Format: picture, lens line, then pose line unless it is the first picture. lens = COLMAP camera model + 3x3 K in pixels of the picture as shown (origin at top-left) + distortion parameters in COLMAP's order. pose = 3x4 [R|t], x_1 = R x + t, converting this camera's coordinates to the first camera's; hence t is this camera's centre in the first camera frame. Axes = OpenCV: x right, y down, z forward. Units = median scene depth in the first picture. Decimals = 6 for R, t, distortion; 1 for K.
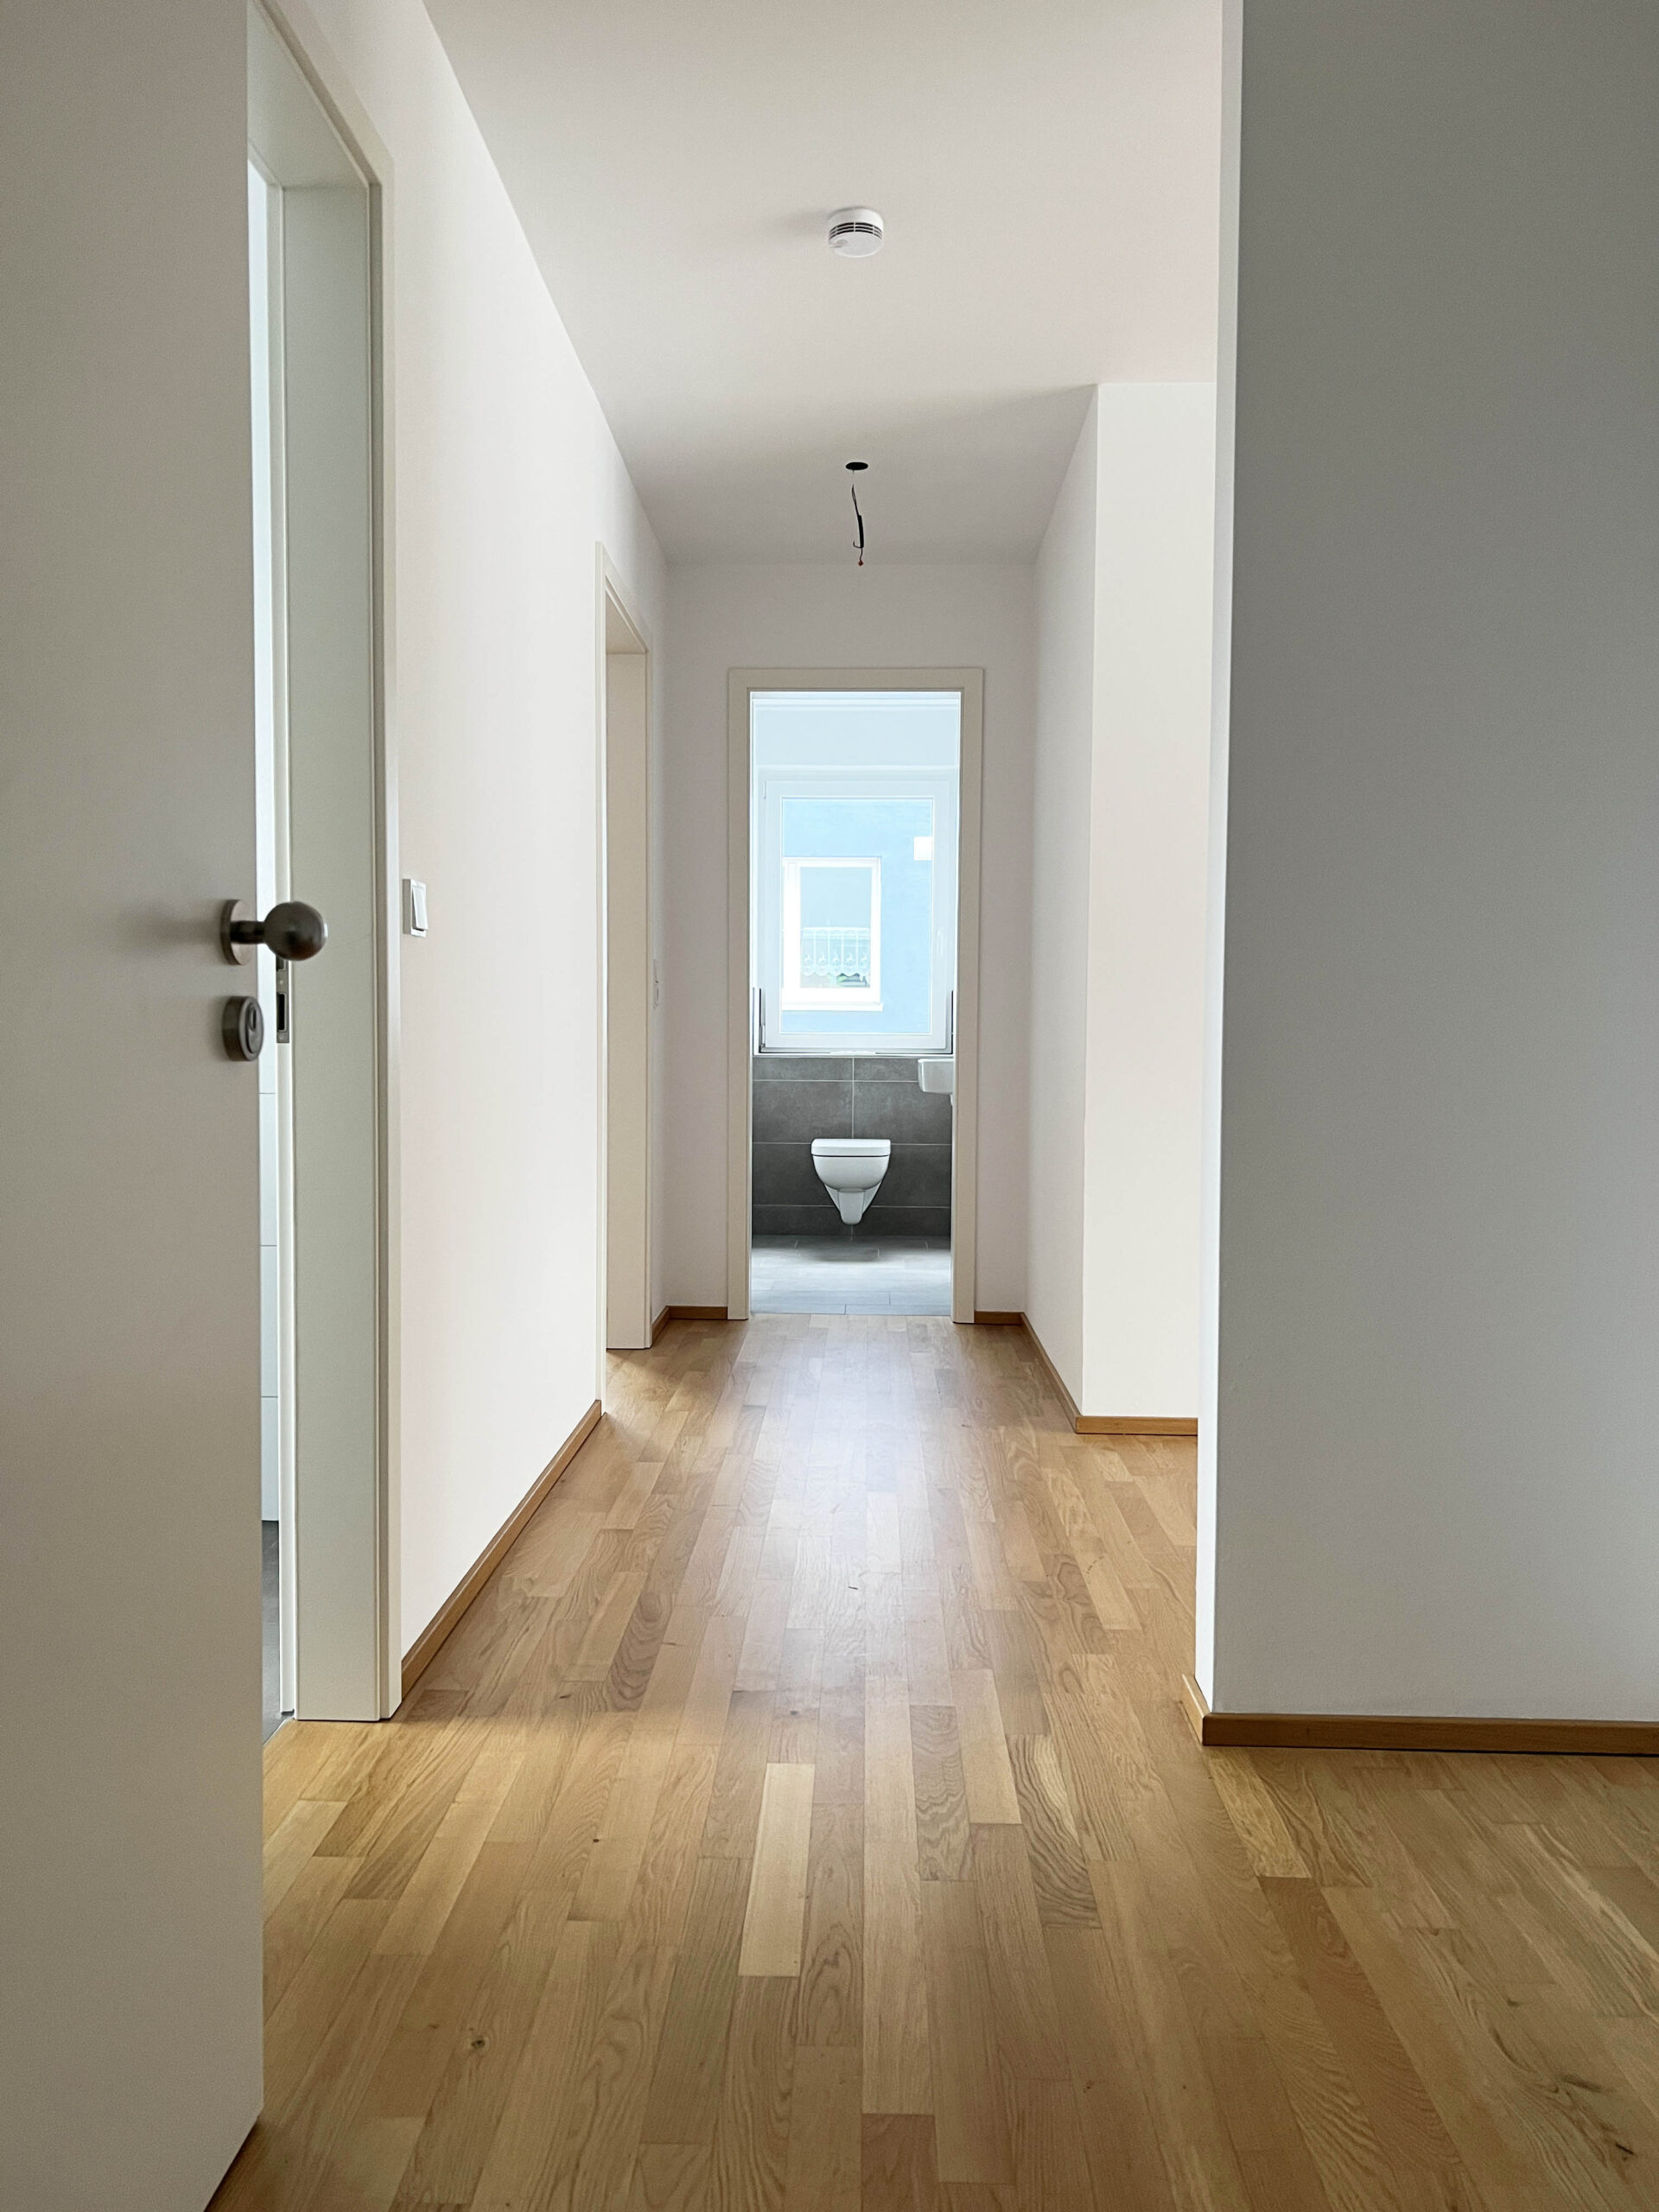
lens RADIAL K [[1663.0, 0, 826.7], [0, 1663.0, 1108.7], [0, 0, 1]] dist [0.007959, 0.000271]
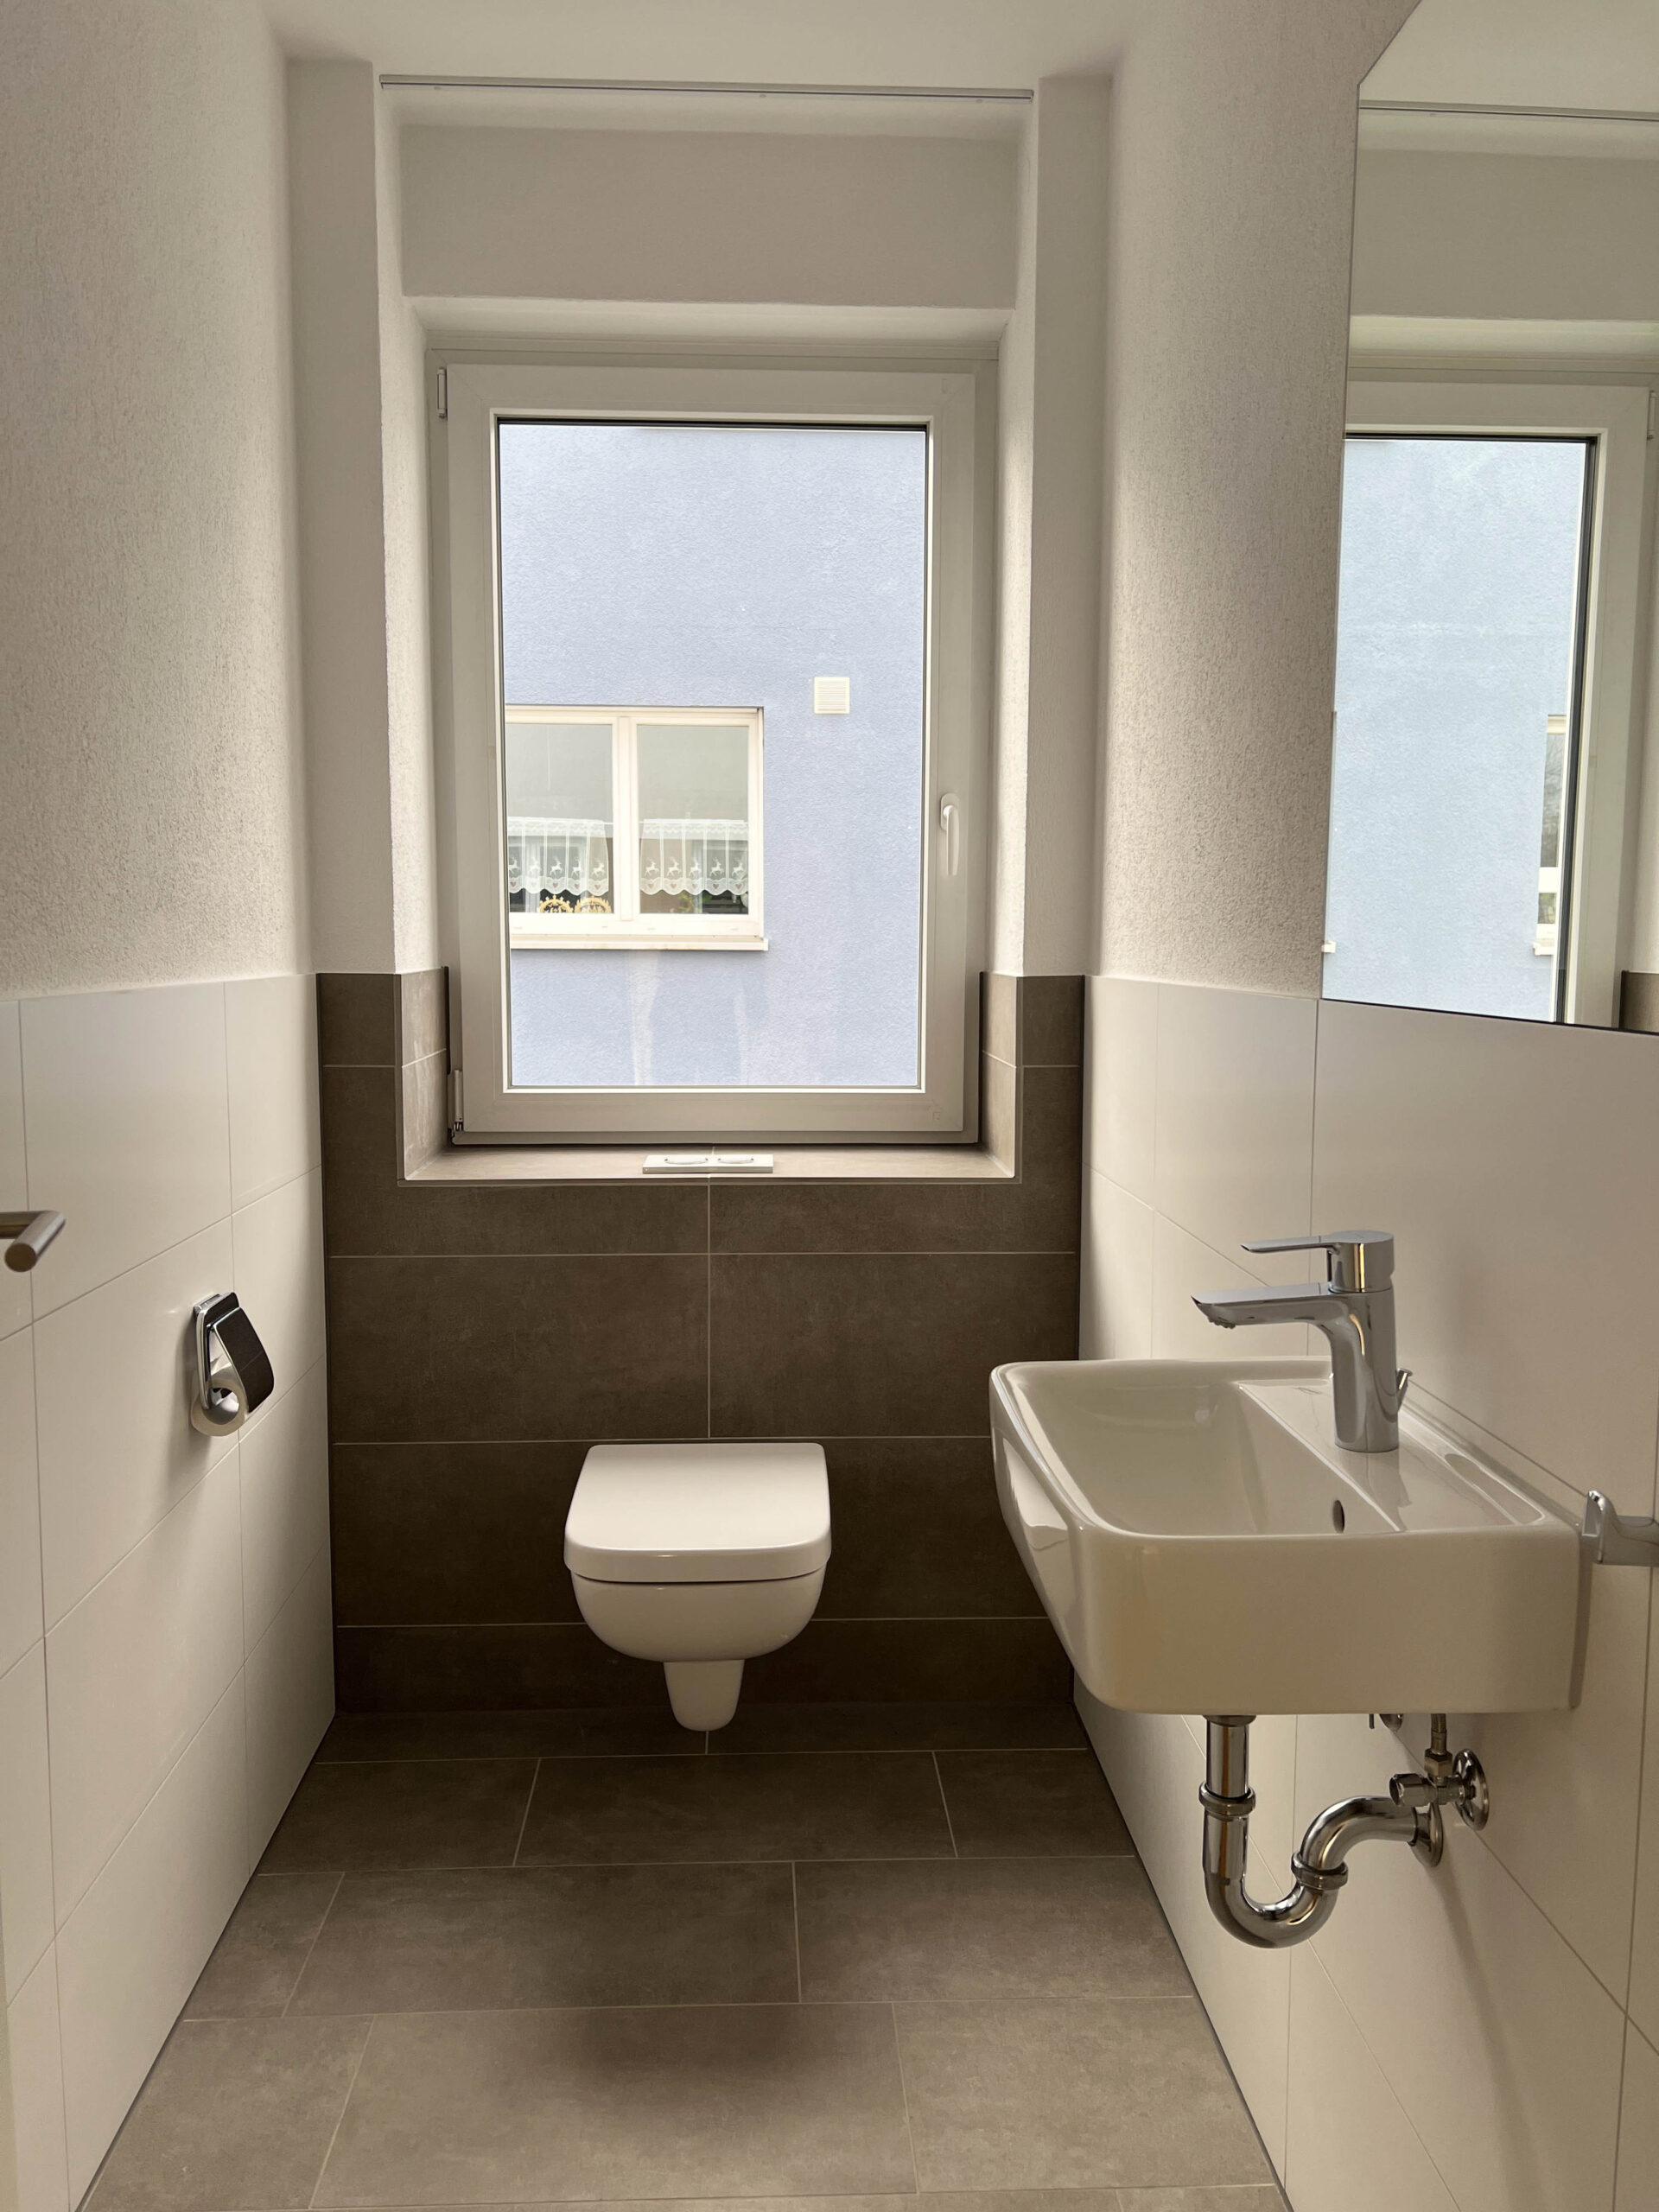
lens RADIAL K [[1663.0, 0, 835.6], [0, 1663.0, 1106.8], [0, 0, 1]] dist [0.007959, 0.000271]
pose [[0.996877, -0.018256, 0.076831, 0.008906], [0.013898, 0.998285, 0.056871, -0.034996], [-0.077738, -0.055626, 0.995421, 0.359439]]
